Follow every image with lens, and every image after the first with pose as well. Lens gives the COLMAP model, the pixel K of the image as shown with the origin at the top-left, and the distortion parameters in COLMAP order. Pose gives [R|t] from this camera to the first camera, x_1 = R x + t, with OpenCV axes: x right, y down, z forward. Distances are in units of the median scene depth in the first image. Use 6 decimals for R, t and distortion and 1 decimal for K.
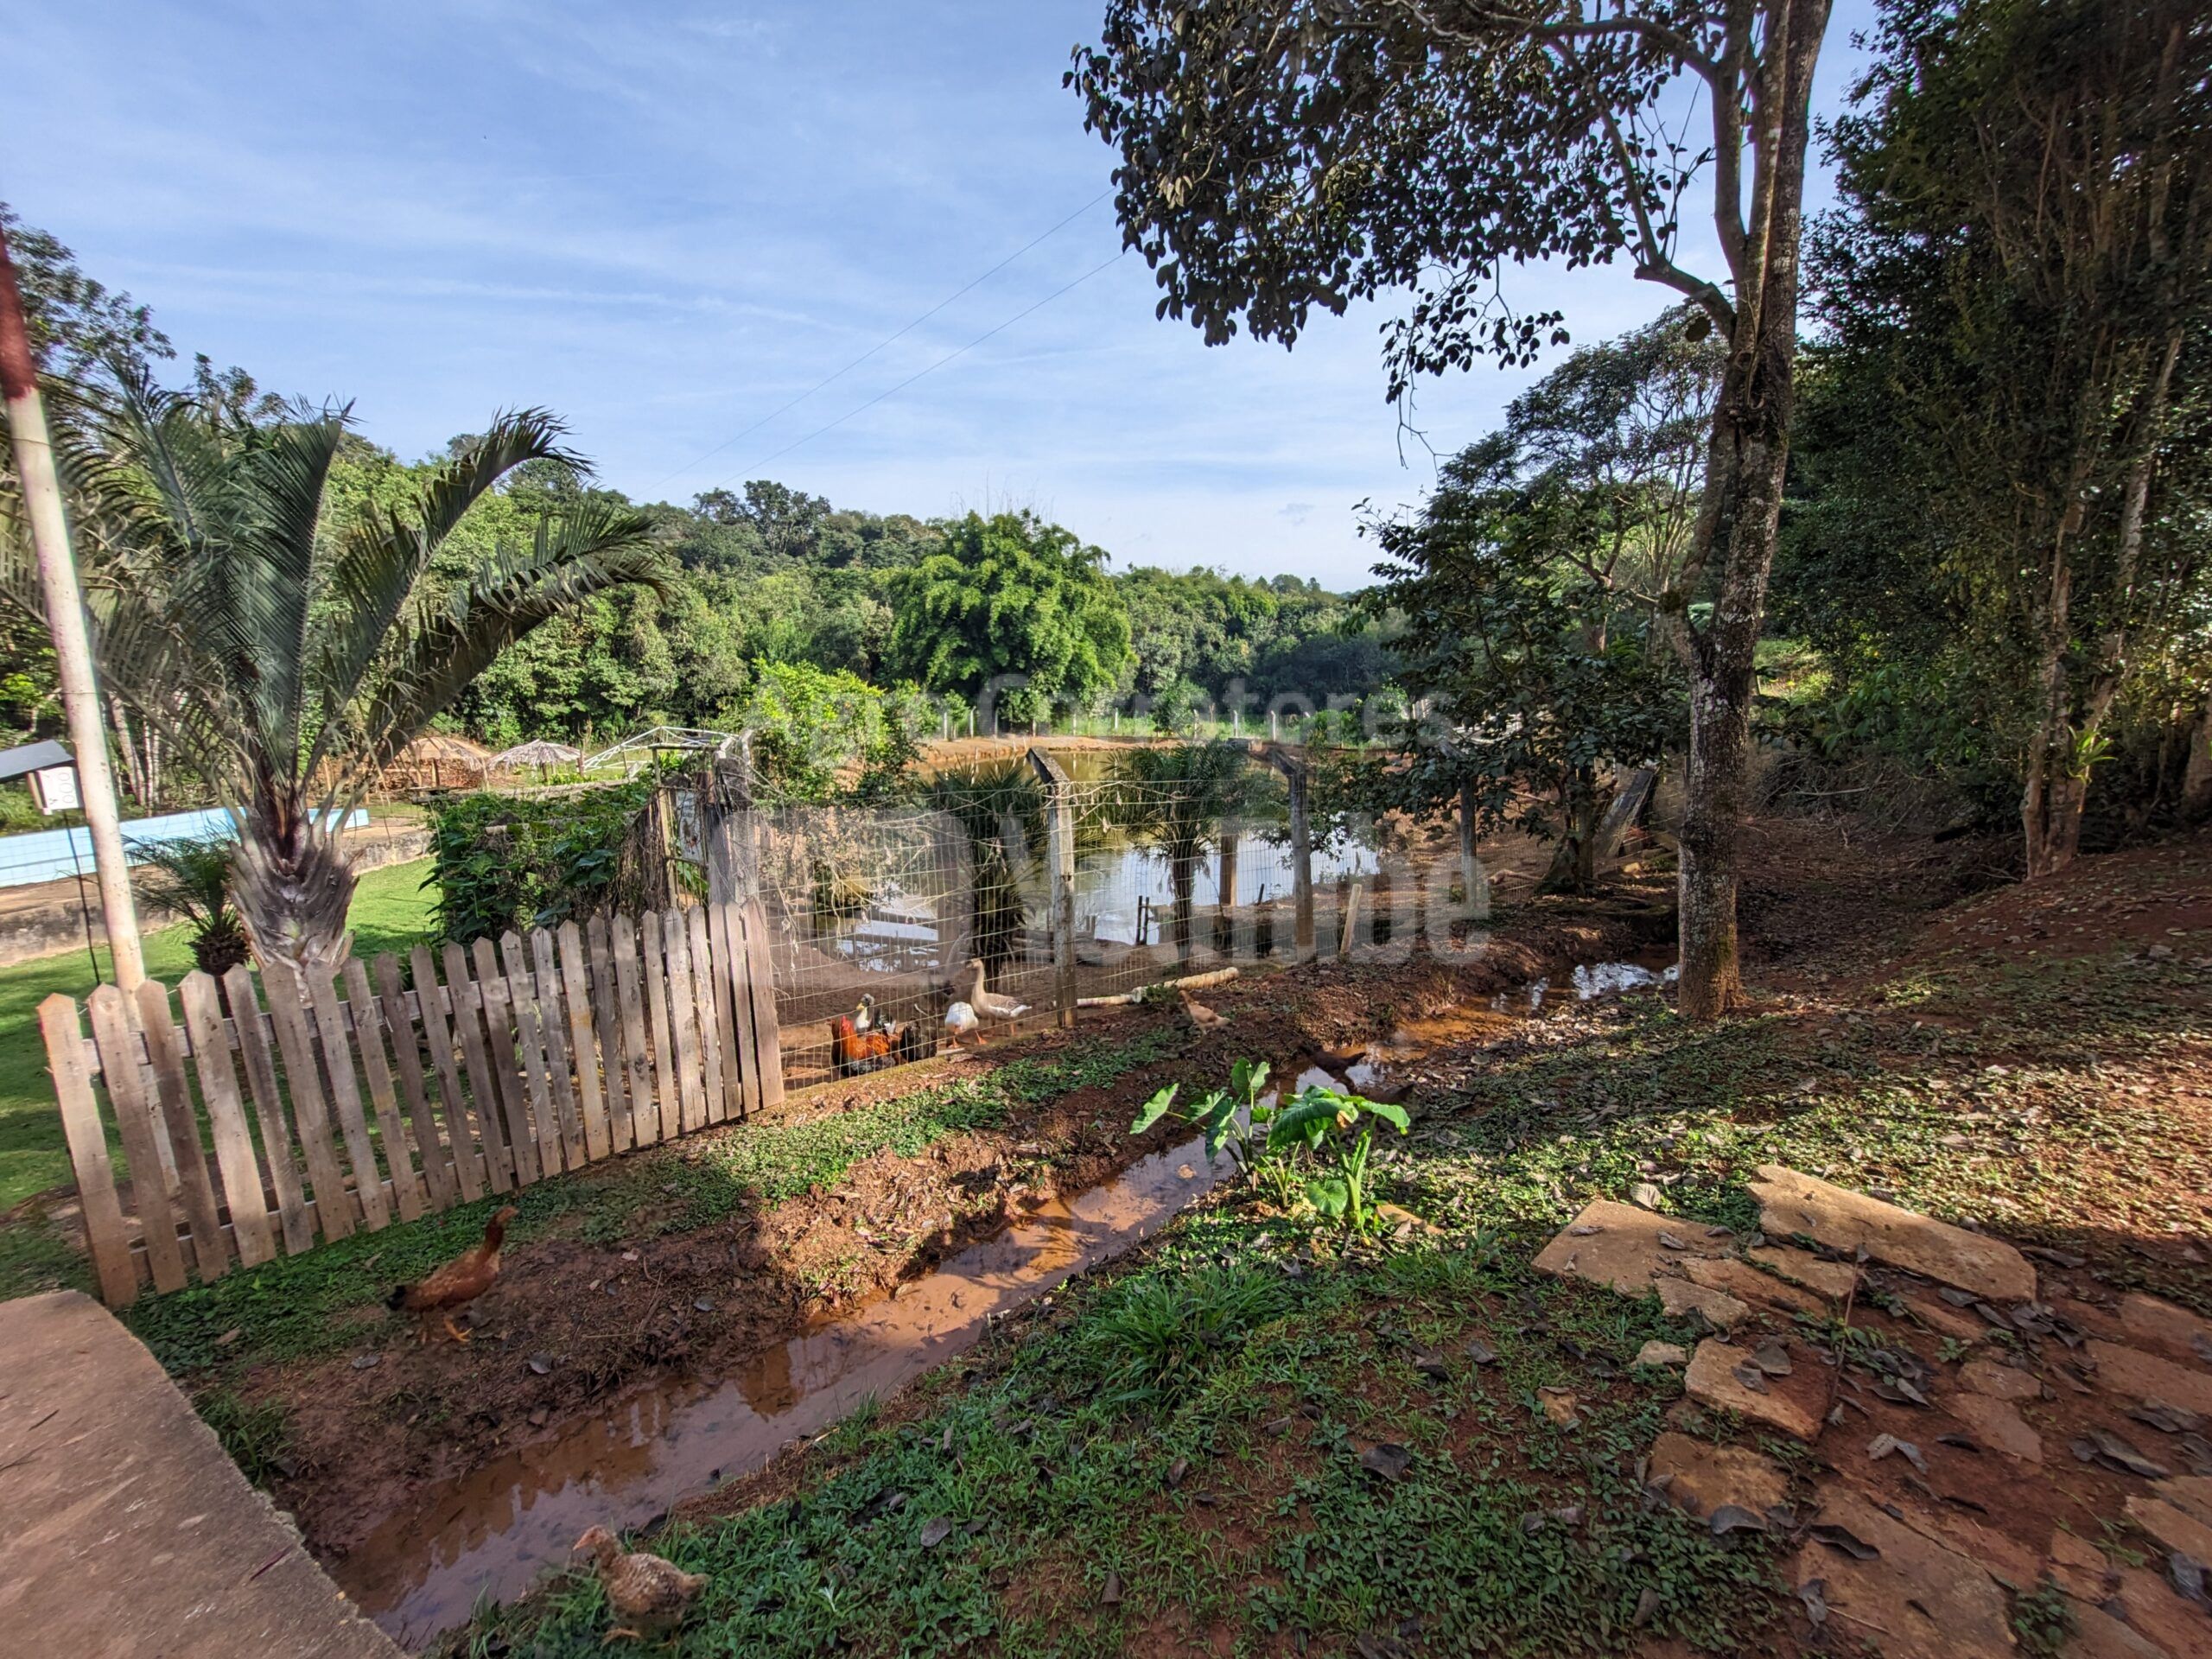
lens RADIAL K [[871.1, 0, 1101.5], [0, 871.1, 842.7], [0, 0, 1]] dist [0.018229, -0.017270]
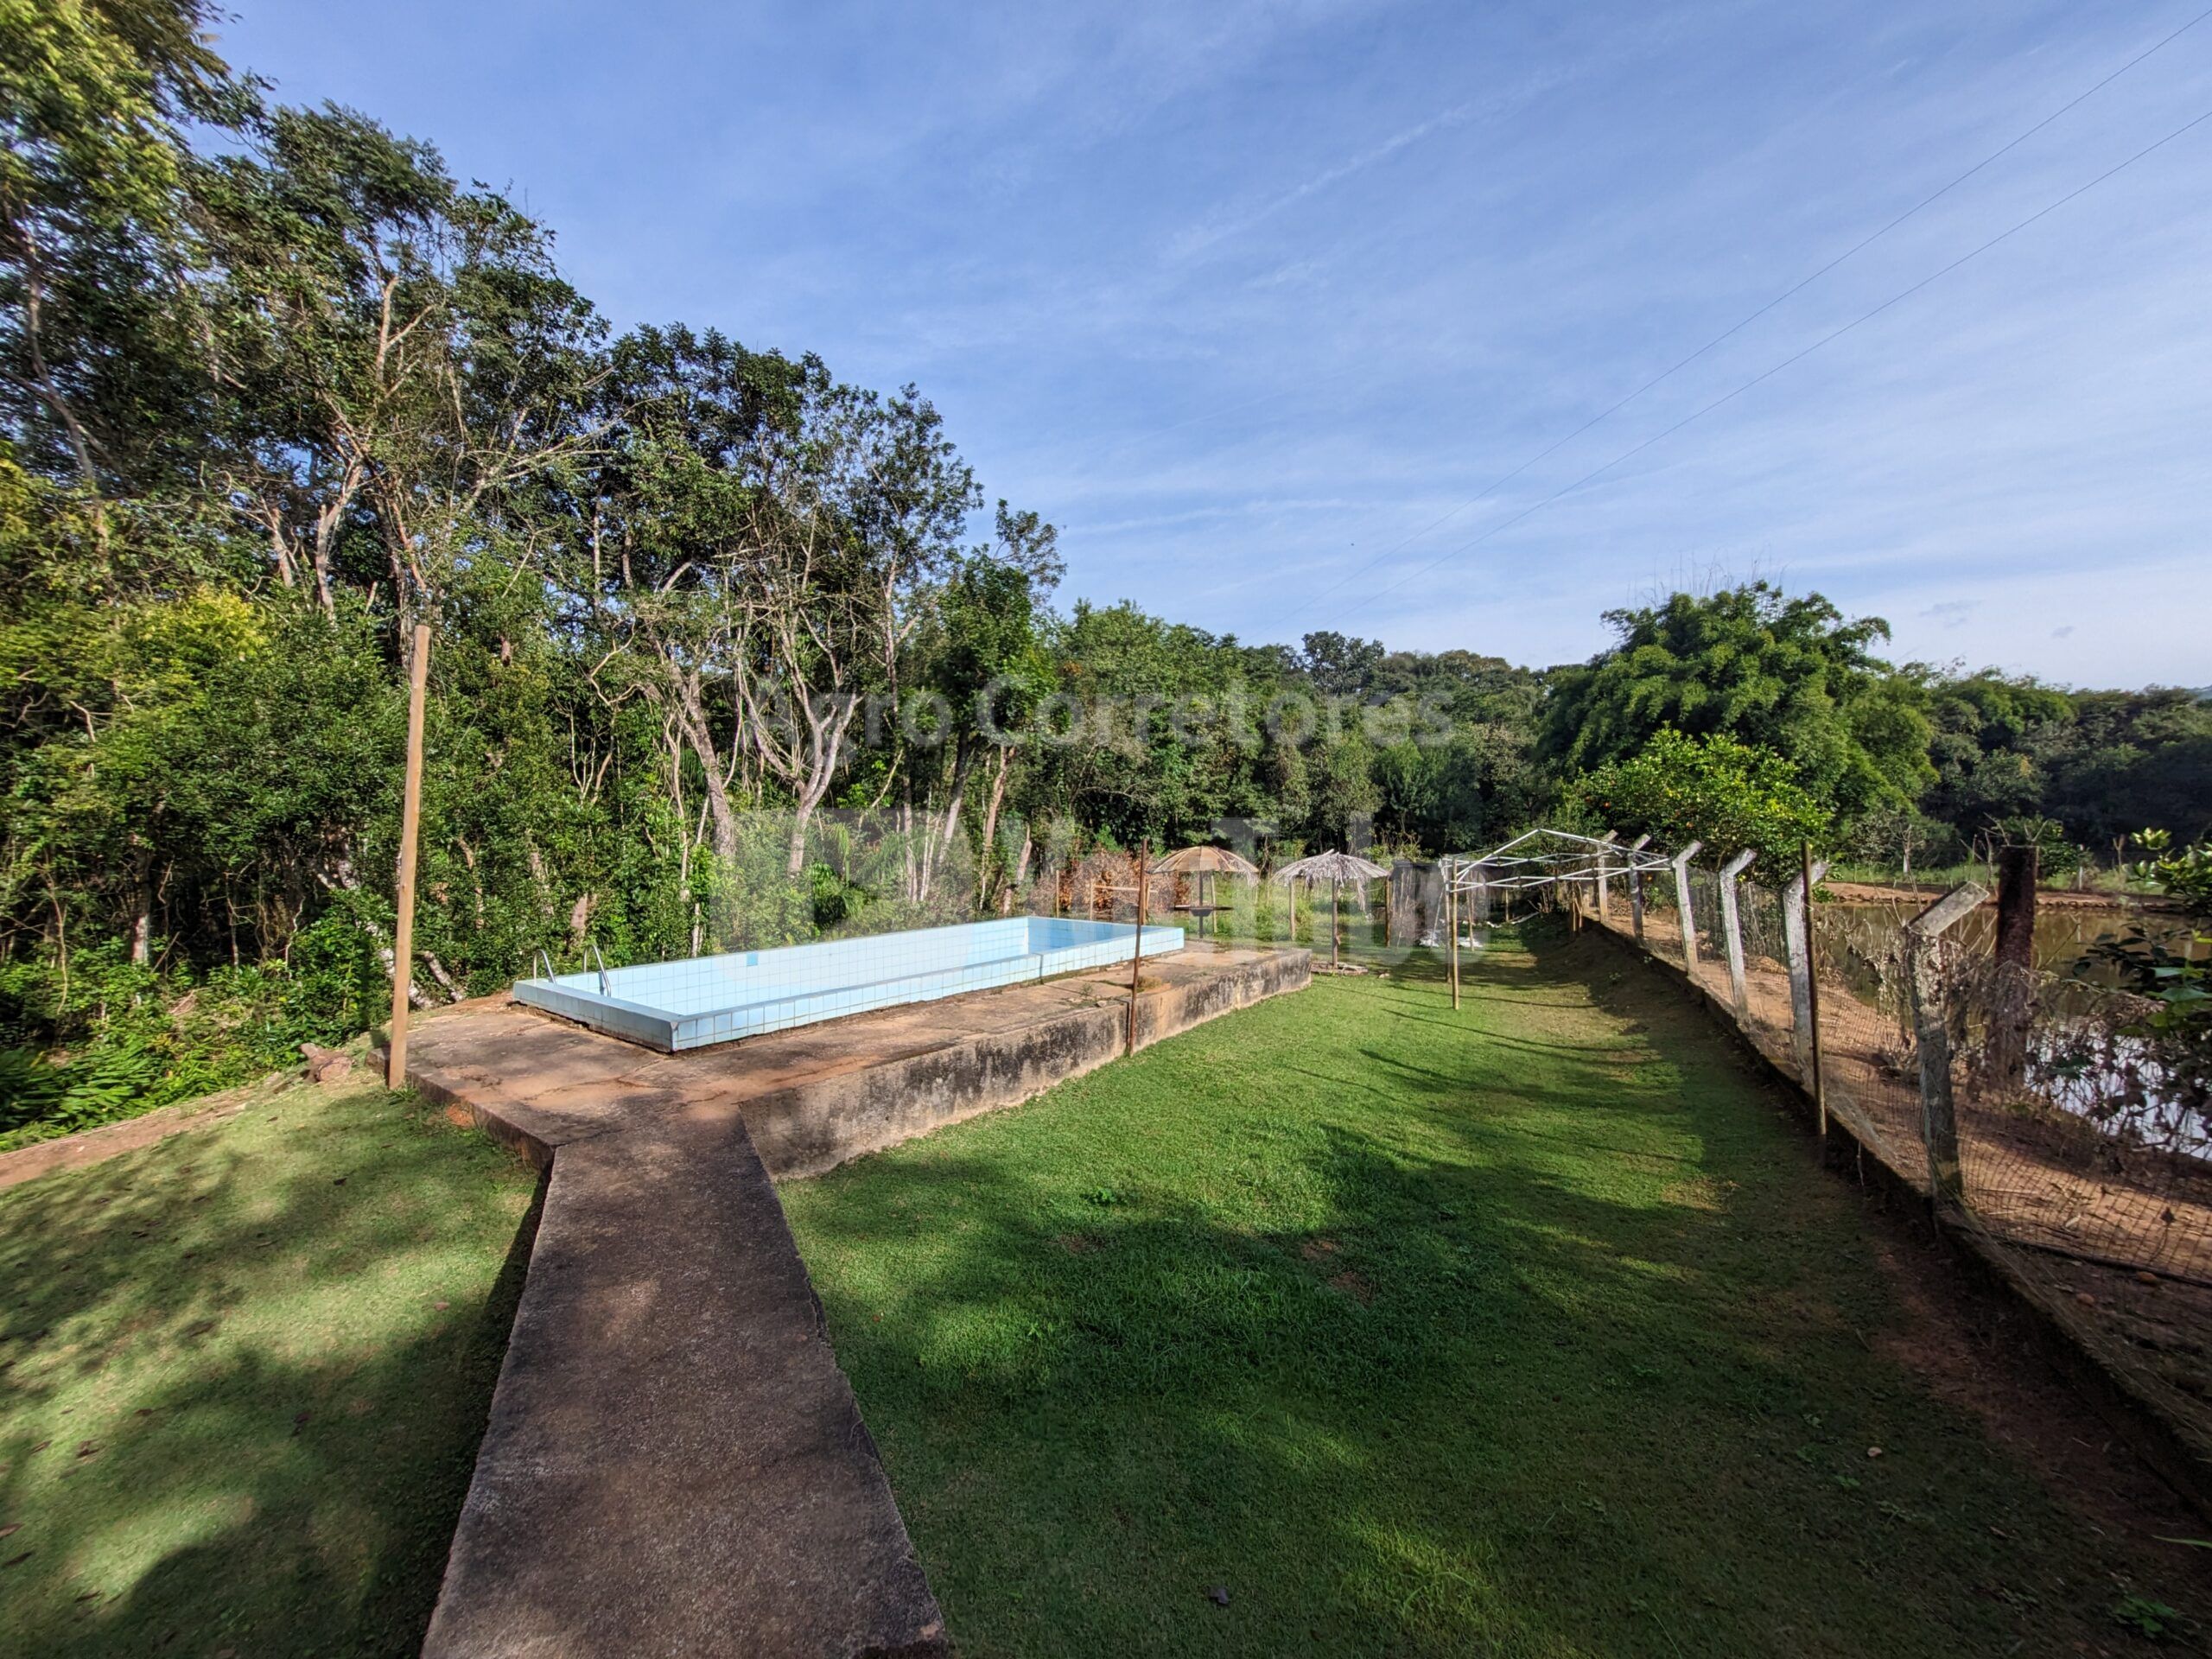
lens RADIAL K [[871.1, 0, 1101.5], [0, 871.1, 842.7], [0, 0, 1]] dist [0.018229, -0.017270]
pose [[0.856203, 0.004615, -0.516619, -0.179331], [-0.092039, 0.985327, -0.143736, 0.002289], [0.508375, 0.170616, 0.844064, 0.107626]]
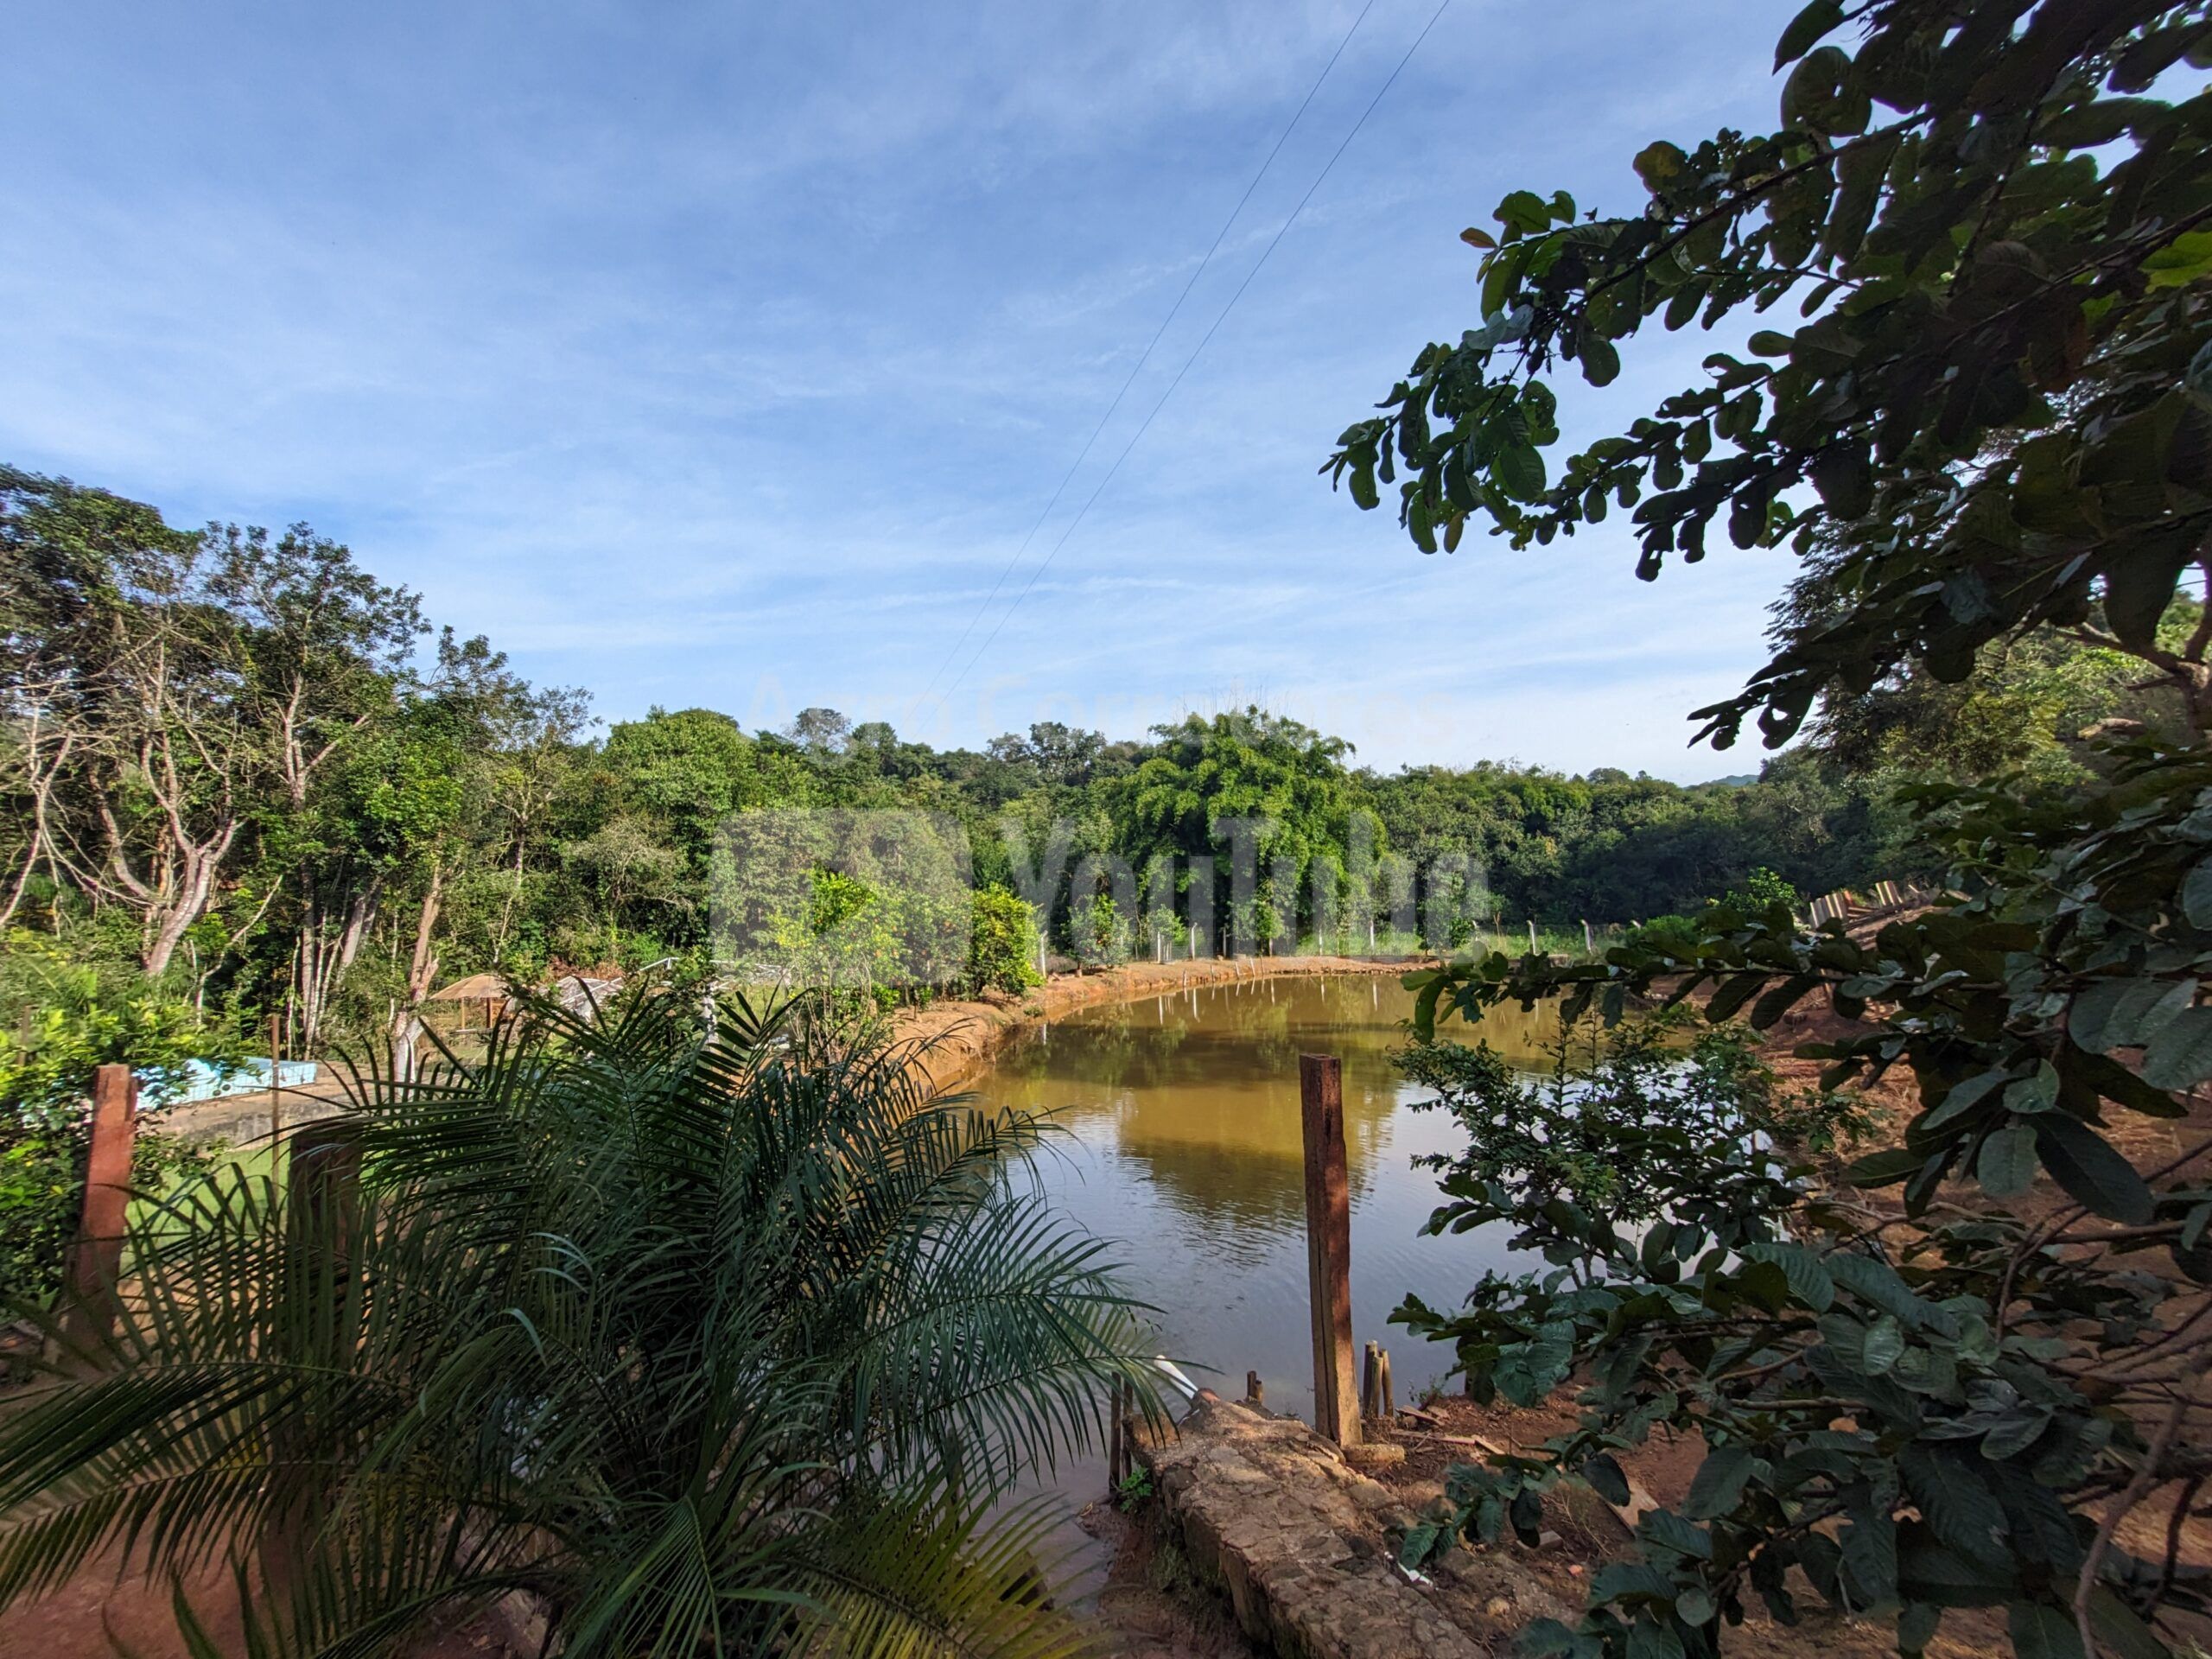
lens RADIAL K [[875.8, 0, 1101.2], [0, 875.8, 839.3], [0, 0, 1]] dist [-0.000121, -0.000862]
pose [[0.944758, -0.054854, -0.323147, 0.049719], [-0.027591, 0.969088, -0.245168, -0.020985], [0.326606, 0.240540, 0.914040, 0.151931]]
